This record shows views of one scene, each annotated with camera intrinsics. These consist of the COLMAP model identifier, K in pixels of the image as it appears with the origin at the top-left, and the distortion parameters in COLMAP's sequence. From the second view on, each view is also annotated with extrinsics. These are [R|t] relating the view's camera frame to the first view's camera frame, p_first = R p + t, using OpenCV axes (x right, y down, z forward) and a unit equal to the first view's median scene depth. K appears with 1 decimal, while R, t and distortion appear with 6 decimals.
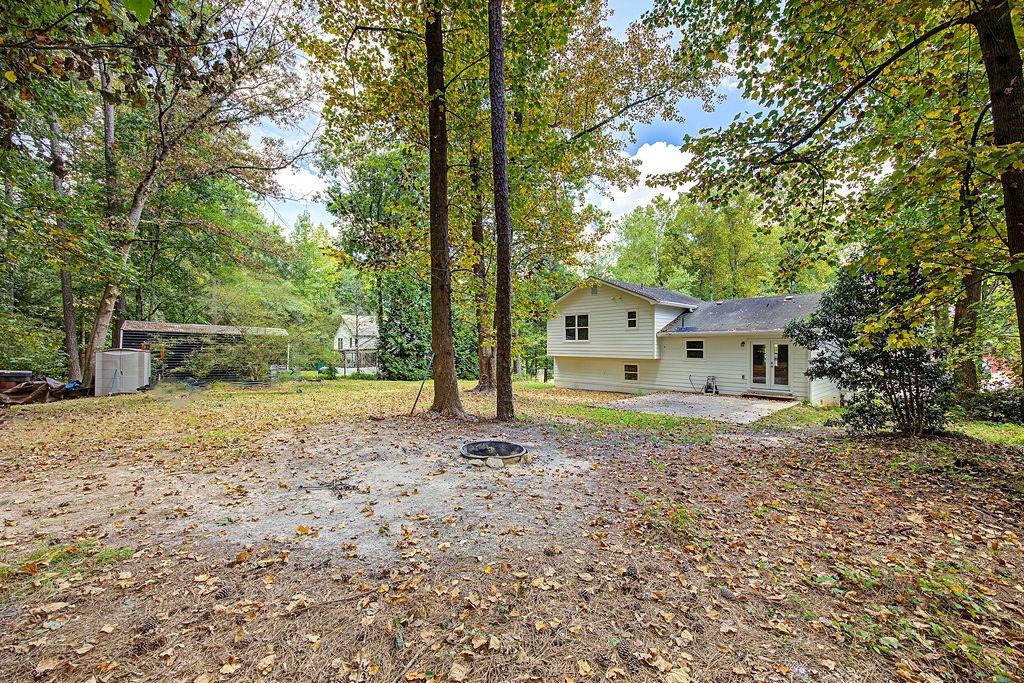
lens RADIAL K [[418.9, 0, 512.3], [0, 418.9, 342.8], [0, 0, 1]] dist [-0.000865, -0.000058]
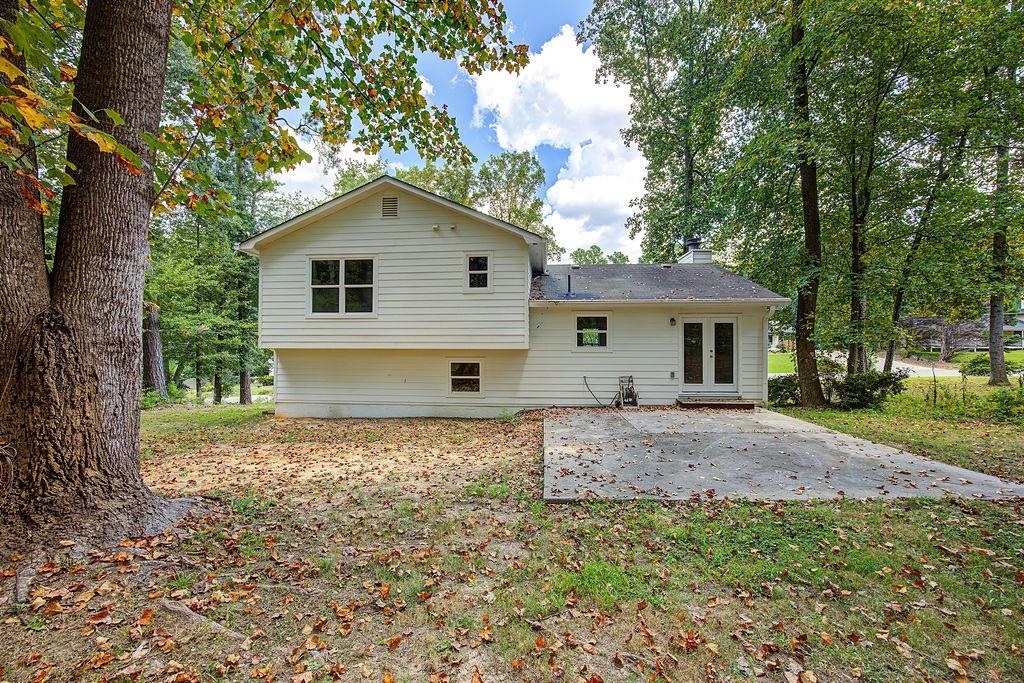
lens RADIAL K [[418.9, 0, 511.7], [0, 418.9, 346.0], [0, 0, 1]] dist [-0.000865, -0.000058]
pose [[0.719770, 0.002564, 0.694208, -0.037906], [-0.003040, 0.999995, -0.000541, 0.033437], [-0.694206, -0.001721, 0.719774, 0.596284]]
